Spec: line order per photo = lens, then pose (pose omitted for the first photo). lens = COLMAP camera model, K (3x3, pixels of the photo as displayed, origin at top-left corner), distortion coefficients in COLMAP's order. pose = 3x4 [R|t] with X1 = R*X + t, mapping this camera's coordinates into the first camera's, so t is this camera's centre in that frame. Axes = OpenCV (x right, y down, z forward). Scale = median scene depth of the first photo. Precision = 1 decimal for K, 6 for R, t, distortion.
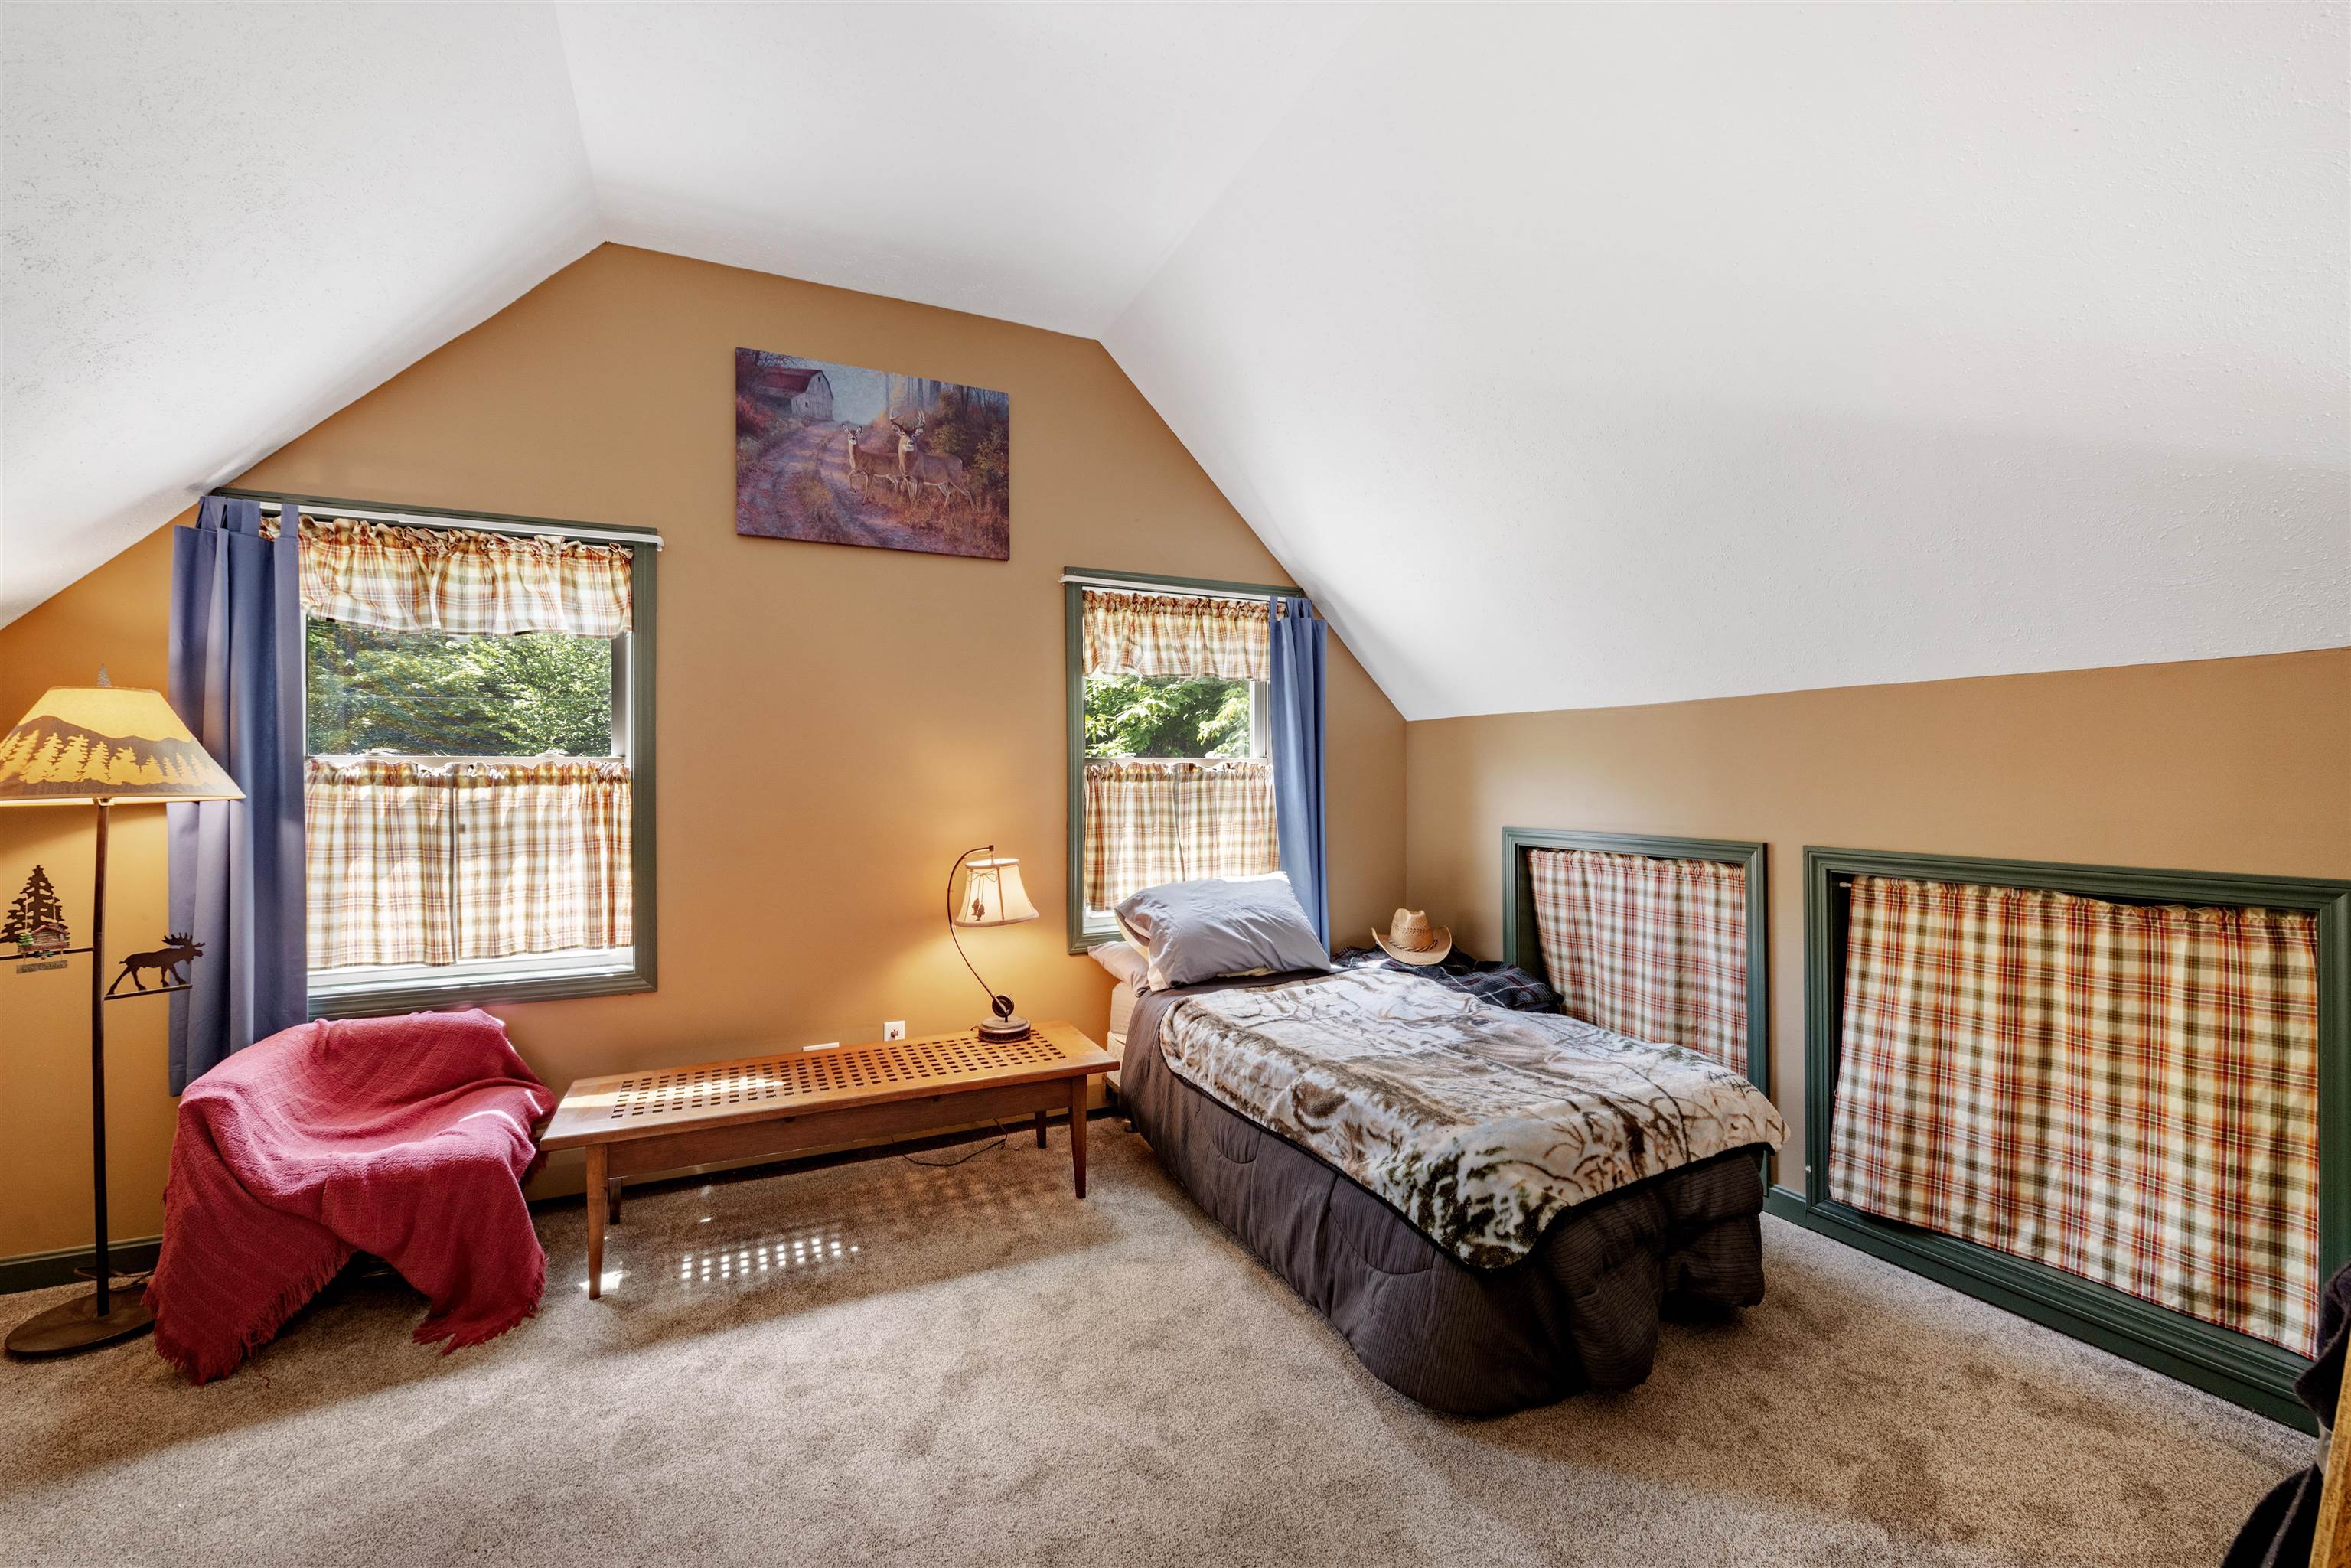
lens RADIAL K [[956.4, 0, 1177.1], [0, 956.4, 770.1], [0, 0, 1]] dist [-0.006130, -0.001218]
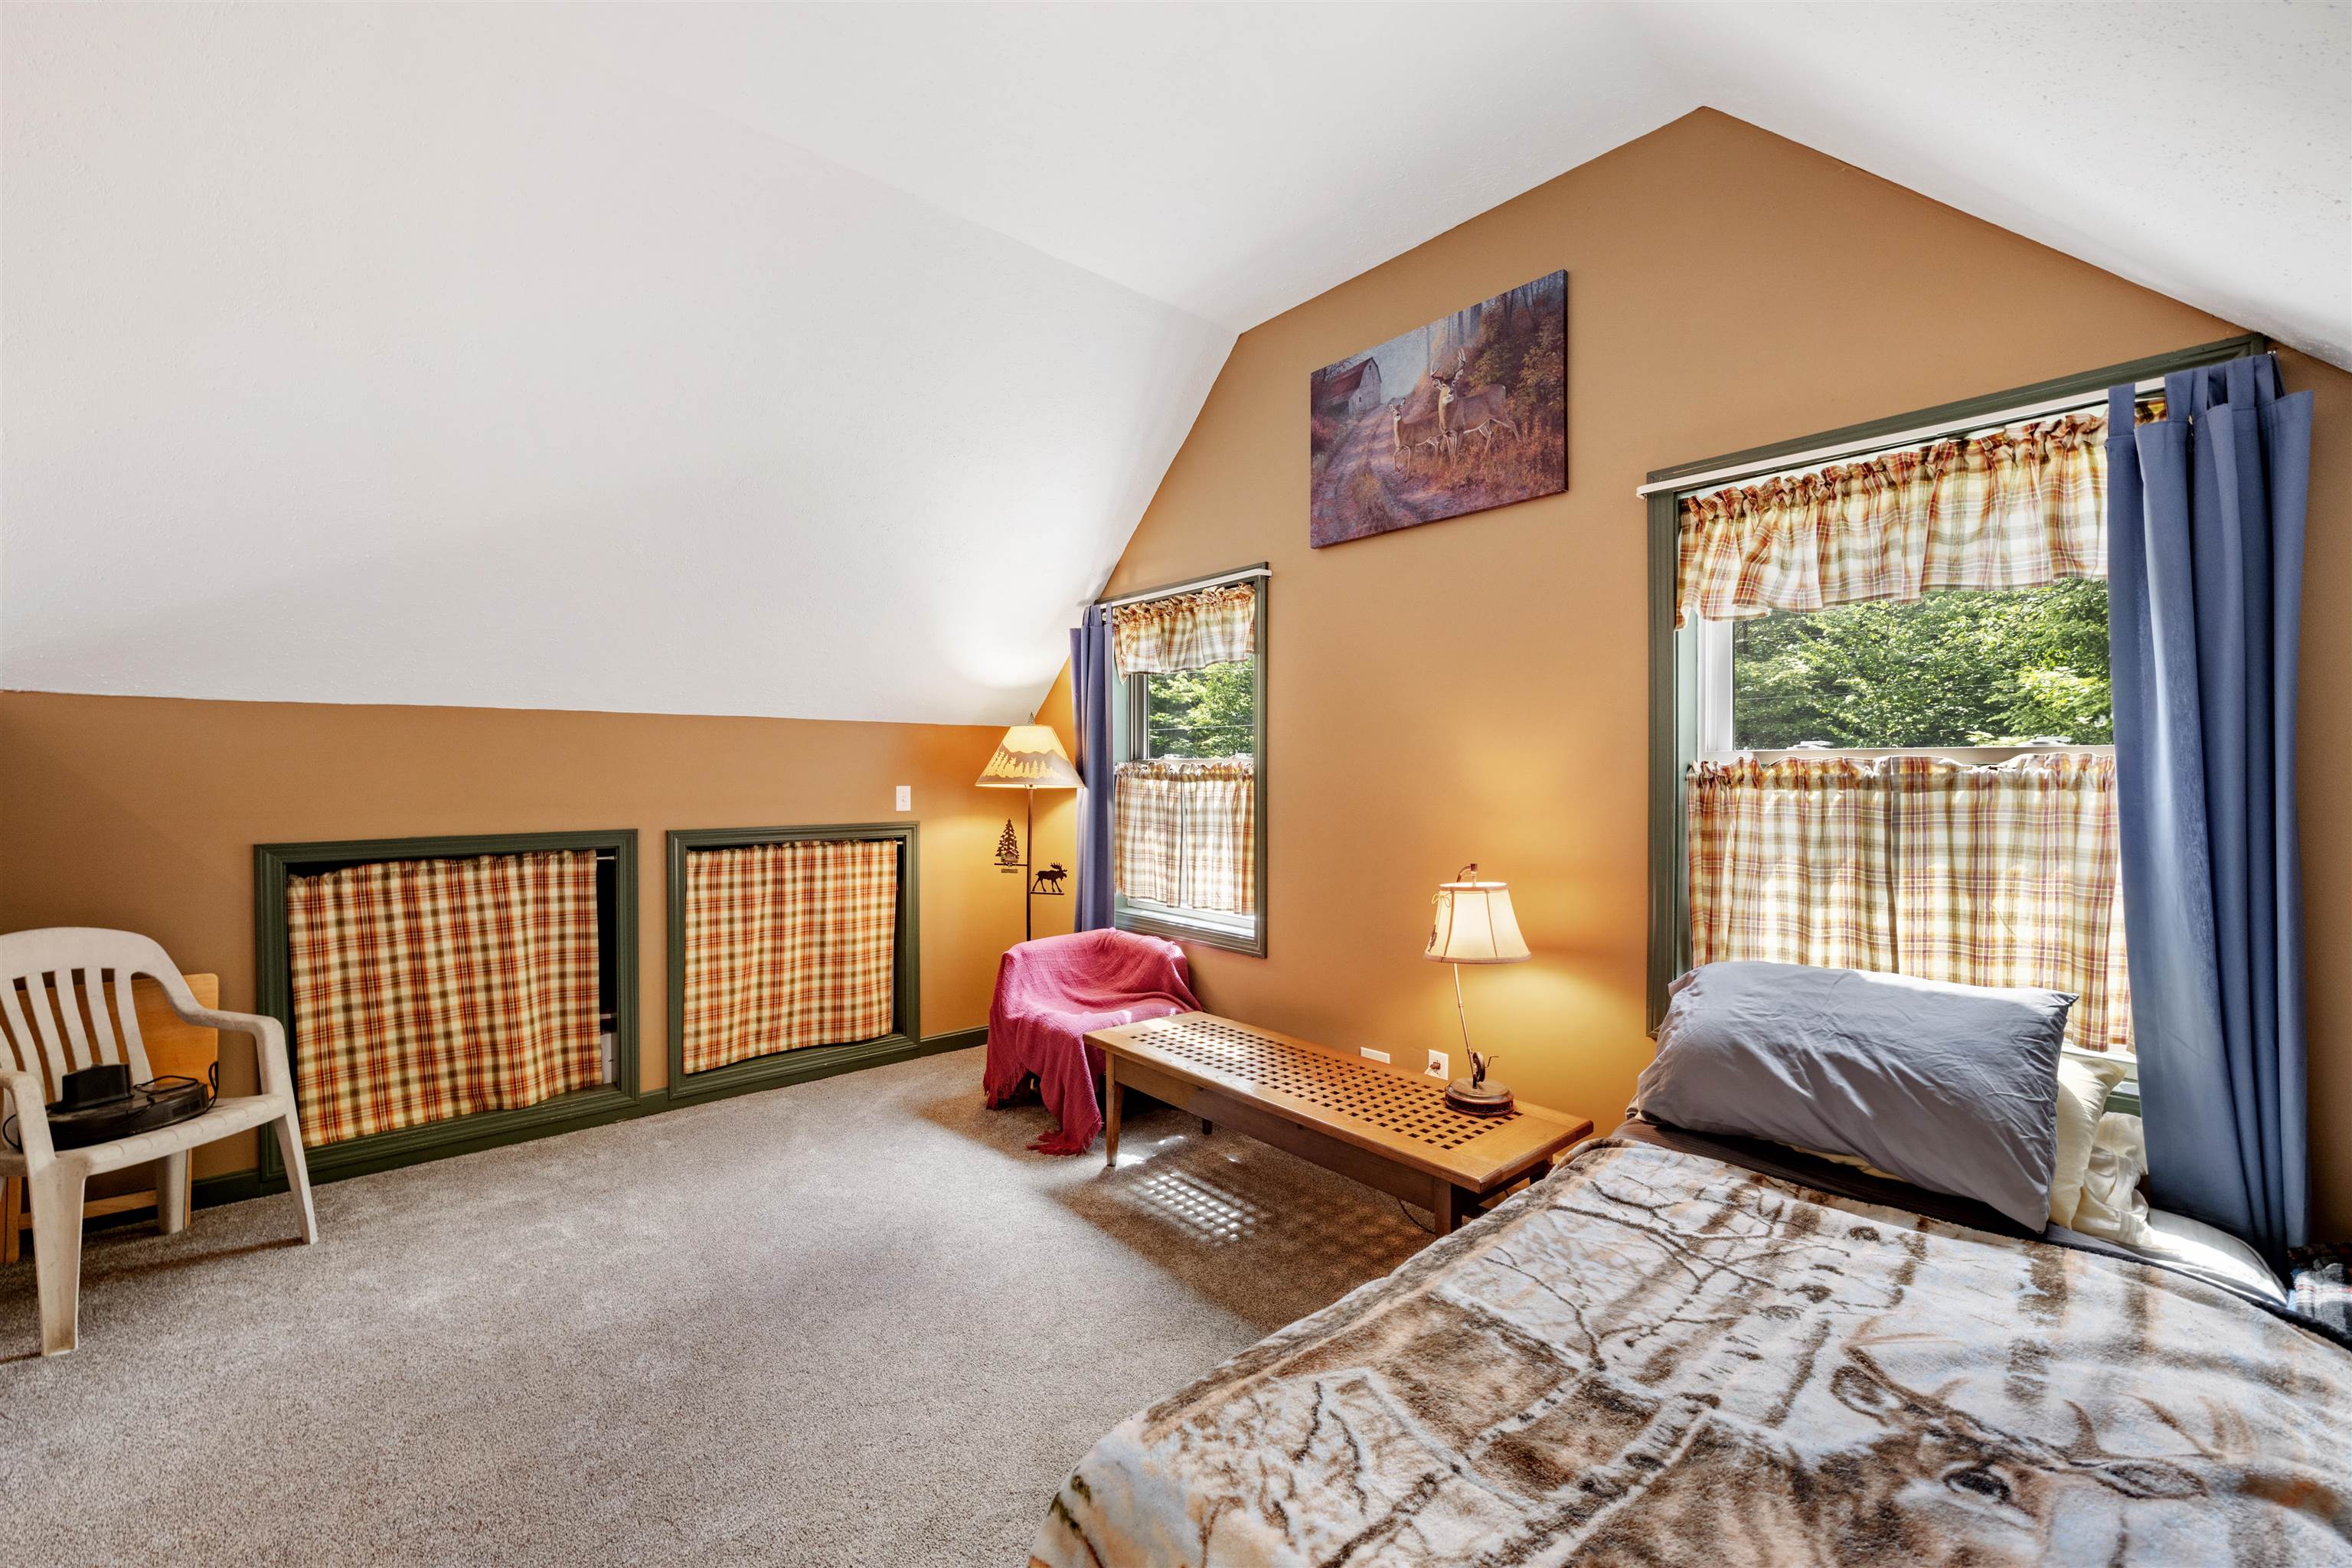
lens RADIAL K [[956.9, 0, 1172.2], [0, 956.9, 780.1], [0, 0, 1]] dist [-0.006130, -0.001218]
pose [[0.253020, 0.013178, -0.967371, 0.521052], [0.001898, 0.999899, 0.014117, -0.003415], [0.967459, -0.005408, 0.252970, 0.556625]]
